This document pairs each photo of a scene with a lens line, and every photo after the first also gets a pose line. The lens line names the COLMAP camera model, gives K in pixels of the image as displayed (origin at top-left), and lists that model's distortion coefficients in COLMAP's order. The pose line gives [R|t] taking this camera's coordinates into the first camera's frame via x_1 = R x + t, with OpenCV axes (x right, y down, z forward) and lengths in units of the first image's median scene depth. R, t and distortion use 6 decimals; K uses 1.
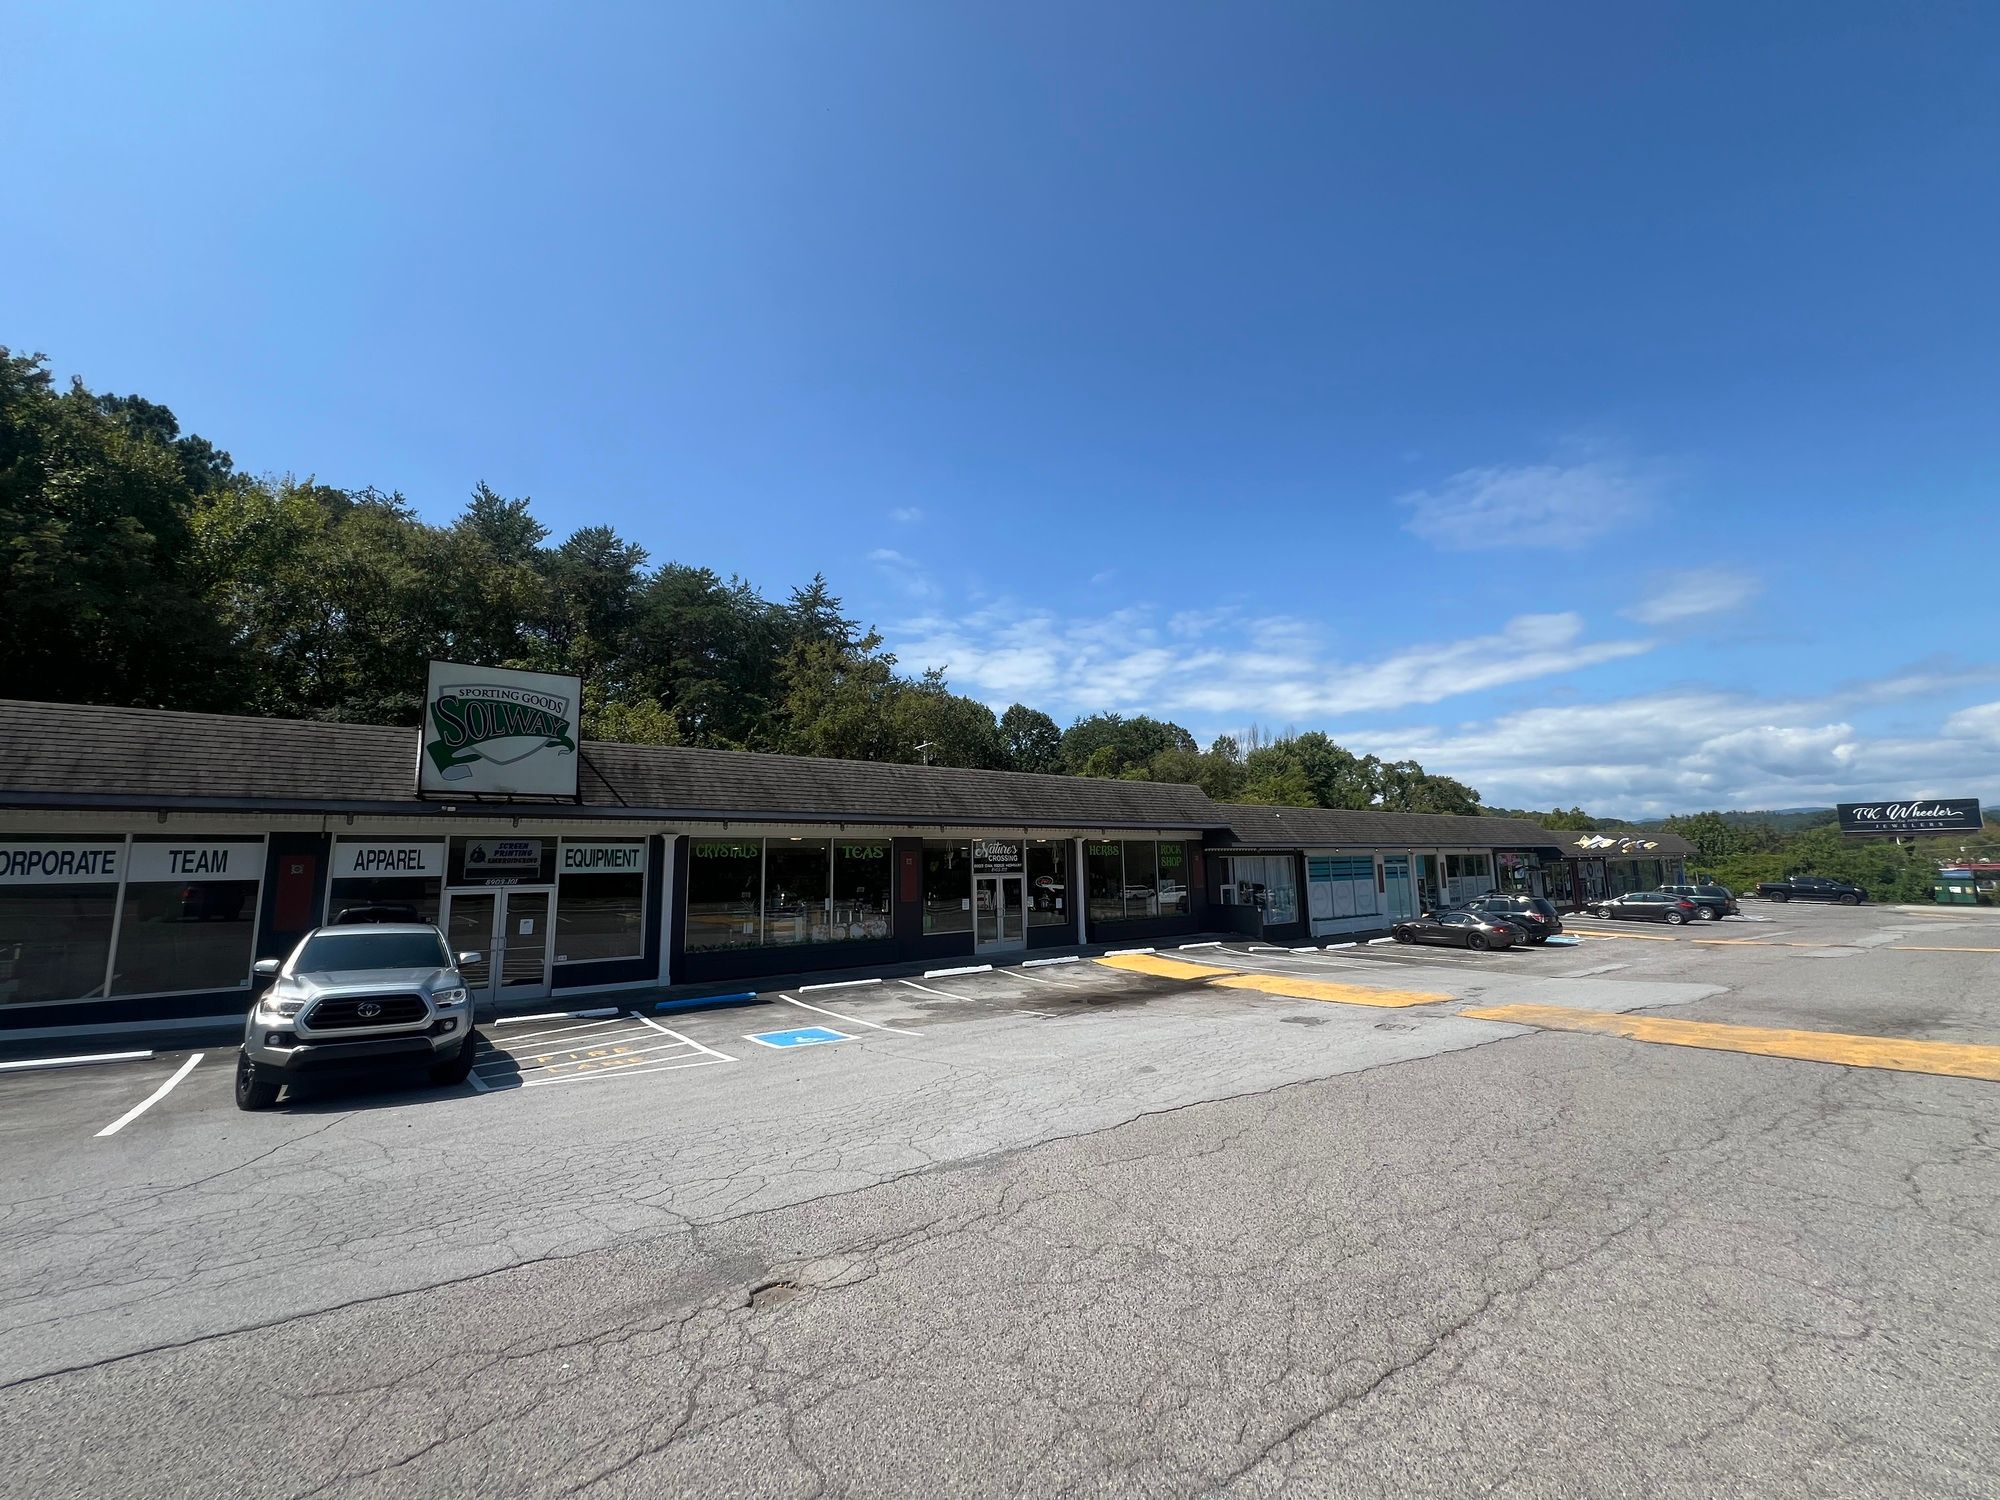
lens RADIAL K [[799.5, 0, 989.6], [0, 799.5, 745.8], [0, 0, 1]] dist [-0.002848, 0.000985]
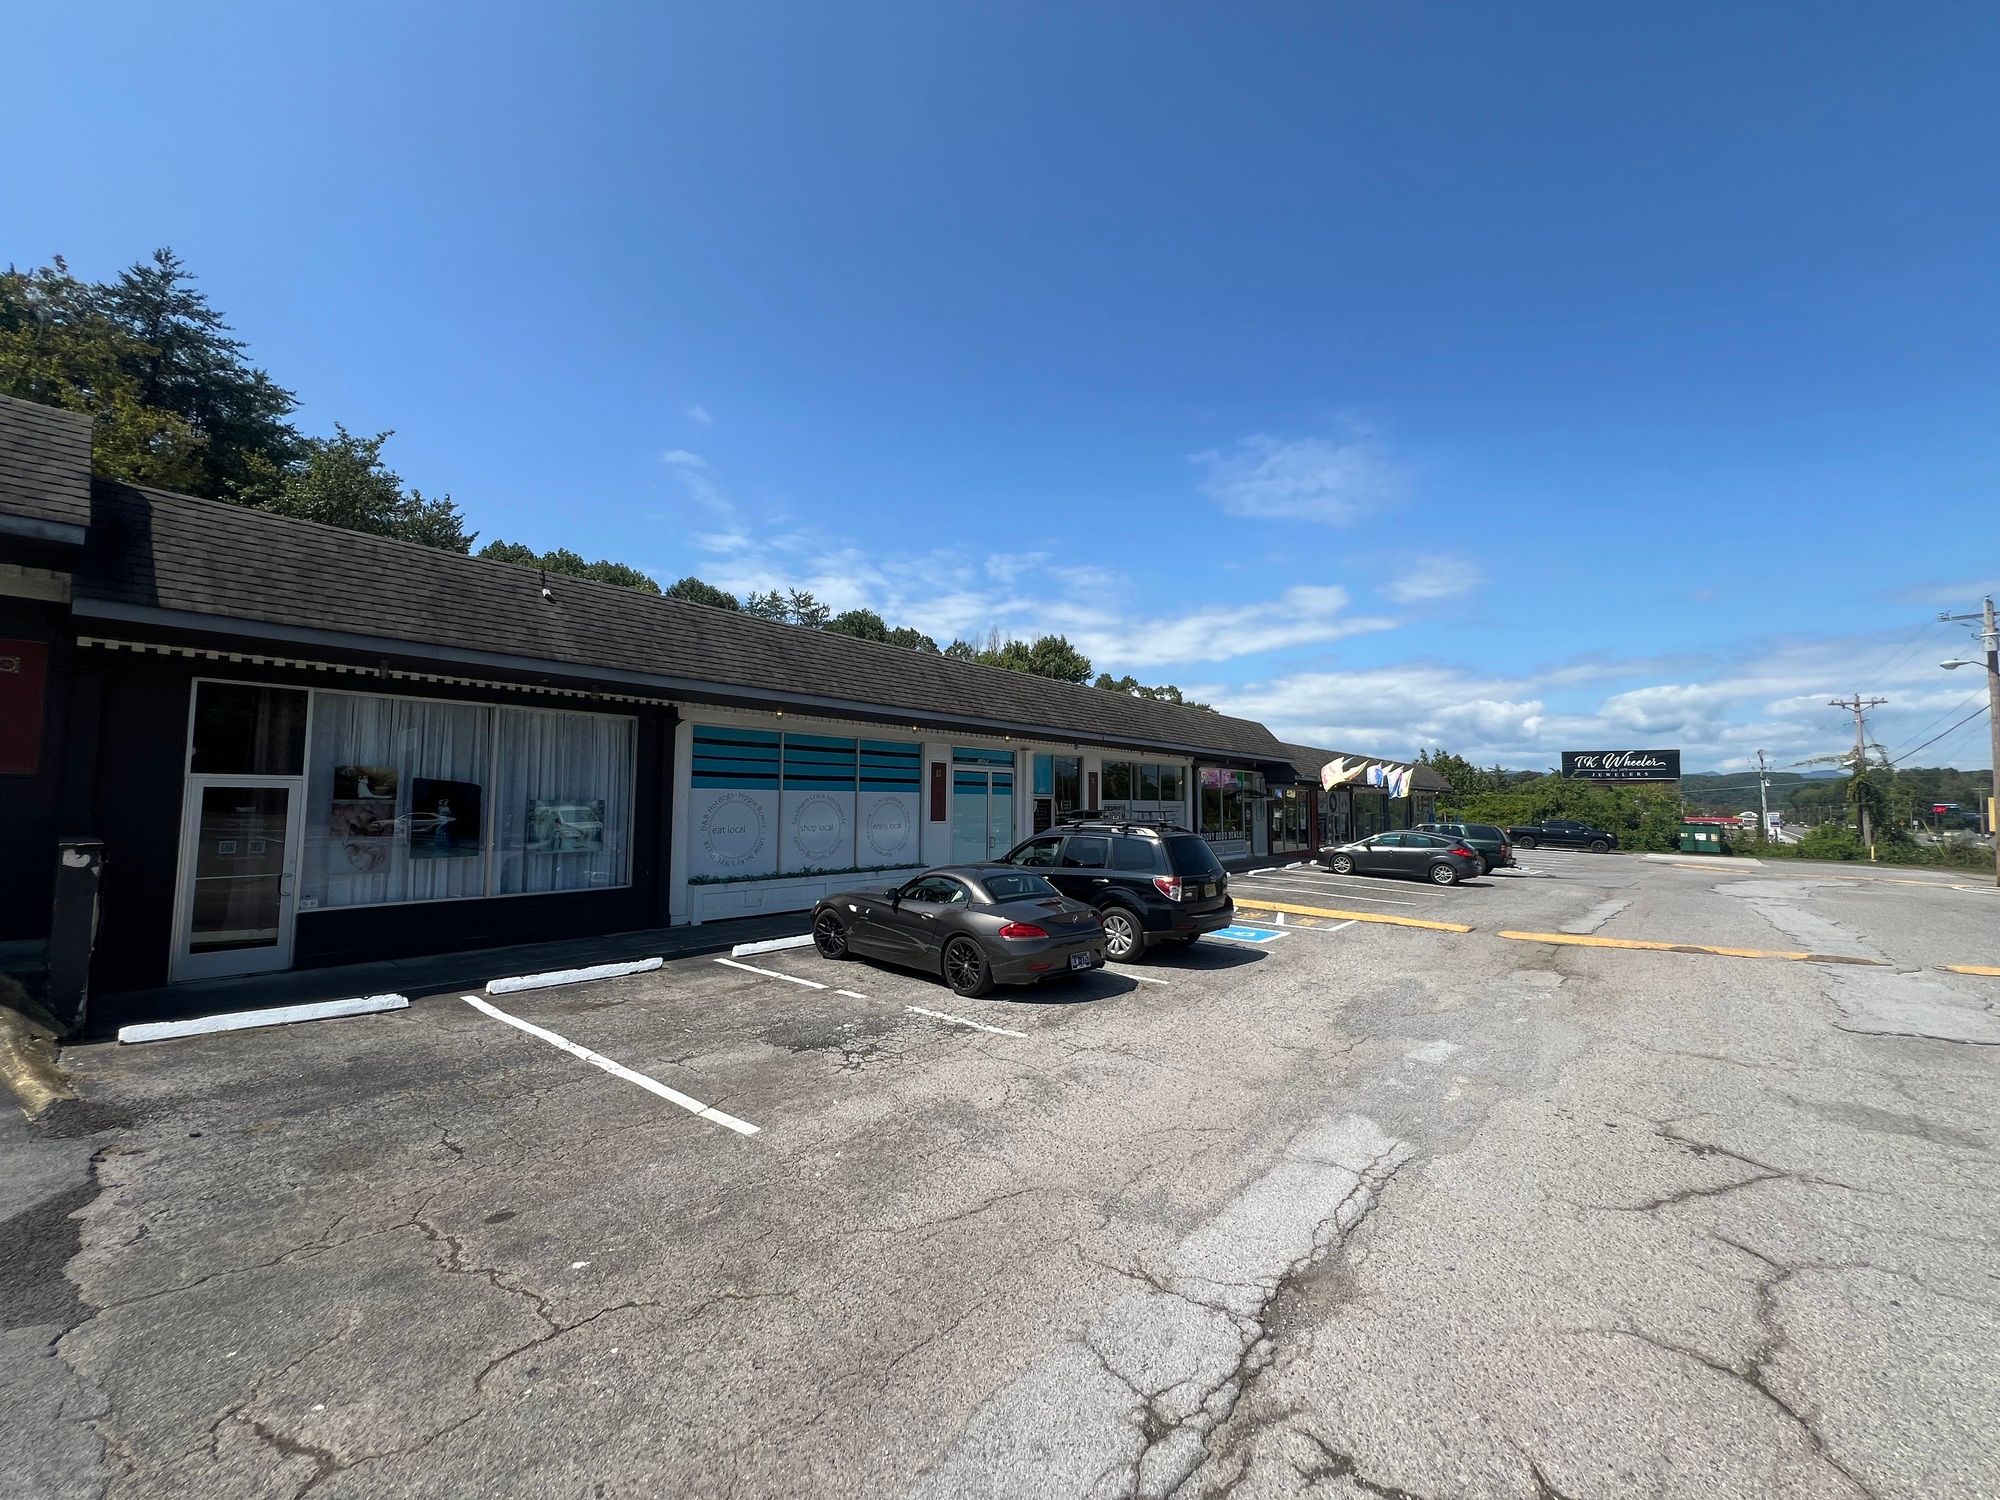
lens RADIAL K [[799.5, 0, 995.9], [0, 799.5, 742.2], [0, 0, 1]] dist [-0.002848, 0.000985]
pose [[0.972818, 0.040337, 0.228031, 0.416160], [-0.056024, 0.996456, 0.062742, 0.104989], [-0.224693, -0.073812, 0.971630, 0.532821]]
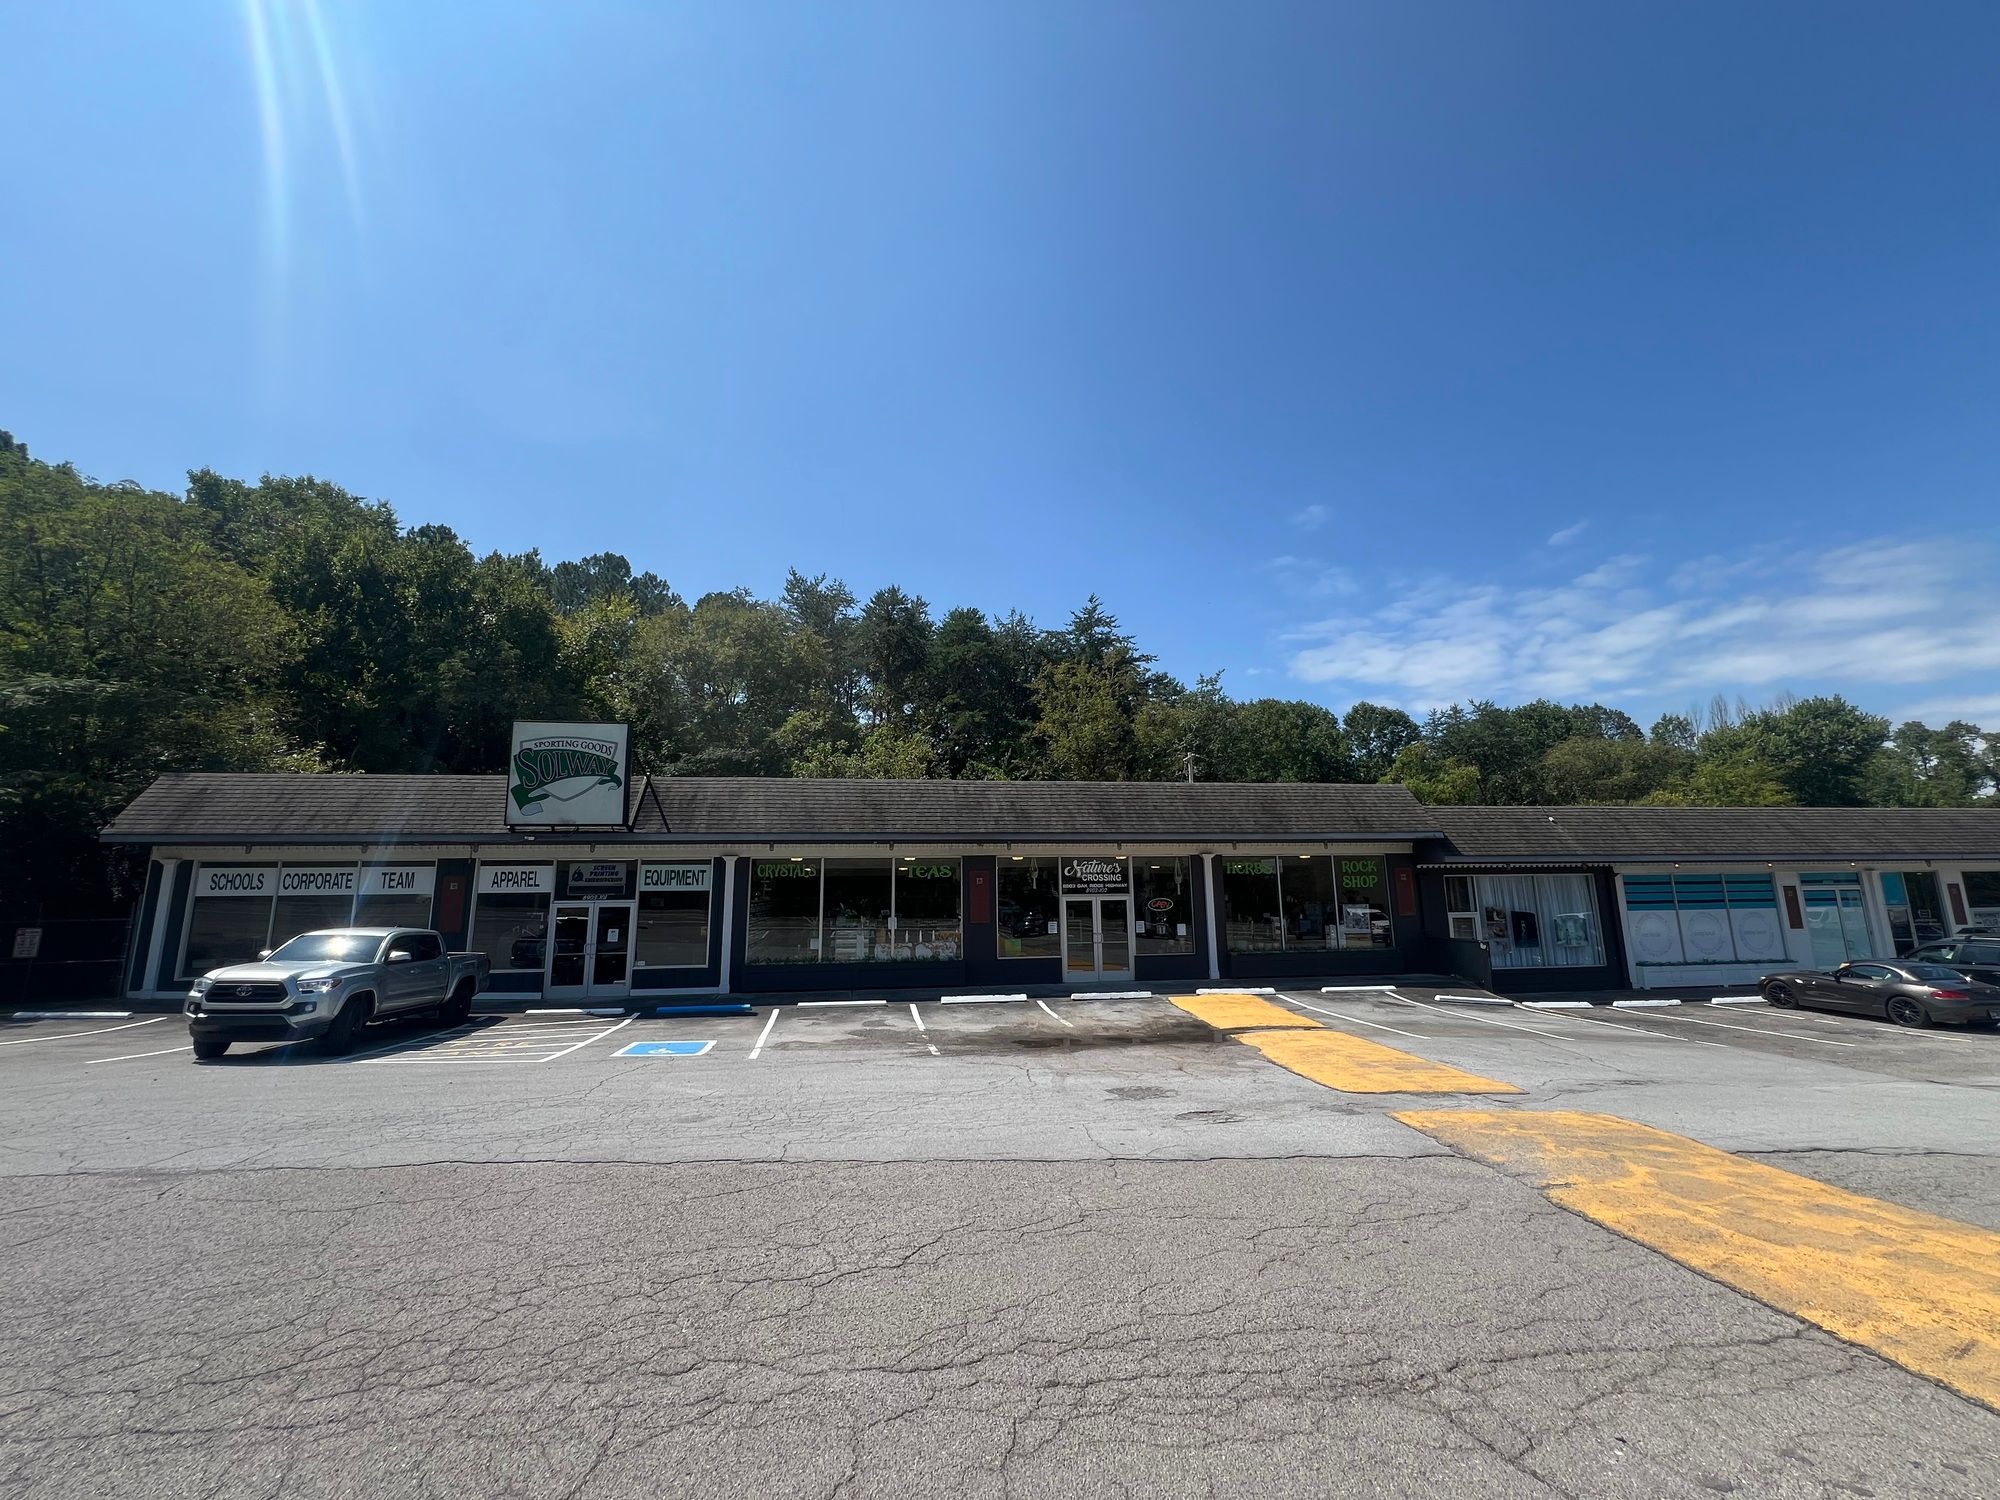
lens RADIAL K [[799.5, 0, 990.5], [0, 799.5, 741.4], [0, 0, 1]] dist [-0.002848, 0.000985]
pose [[0.879977, -0.082348, -0.467825, 0.224323], [0.067370, 0.996539, -0.048692, 0.015121], [0.470215, 0.011331, 0.882479, 0.093972]]
